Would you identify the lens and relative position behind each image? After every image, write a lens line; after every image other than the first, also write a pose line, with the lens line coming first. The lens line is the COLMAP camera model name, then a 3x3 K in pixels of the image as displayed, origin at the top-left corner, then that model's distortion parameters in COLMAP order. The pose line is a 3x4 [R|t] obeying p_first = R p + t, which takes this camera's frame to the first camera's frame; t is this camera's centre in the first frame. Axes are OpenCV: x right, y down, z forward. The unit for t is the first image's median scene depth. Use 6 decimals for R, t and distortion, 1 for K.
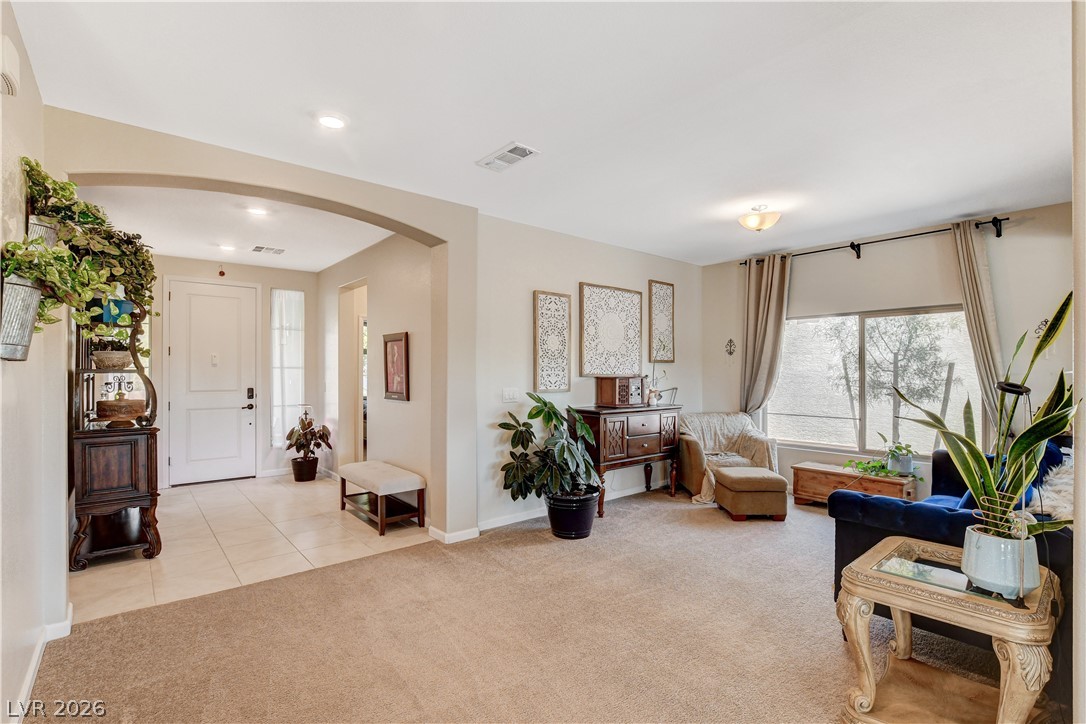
lens RADIAL K [[502.2, 0, 540.9], [0, 502.2, 366.5], [0, 0, 1]] dist [-0.022110, -0.000527]
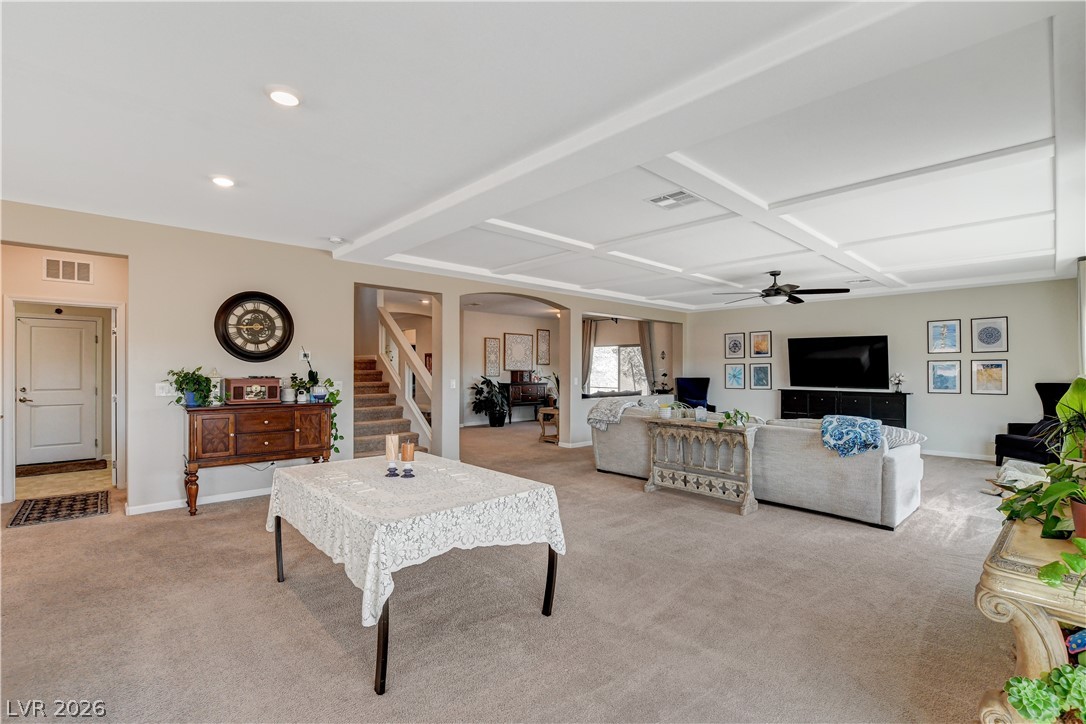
lens RADIAL K [[492.0, 0, 544.9], [0, 492.0, 365.7], [0, 0, 1]] dist [-0.018101, 0.000304]
pose [[0.998797, 0.002172, 0.048985, 0.172238], [-0.002132, 0.999997, -0.000853, -0.002306], [-0.048987, 0.000748, 0.998799, -1.559970]]
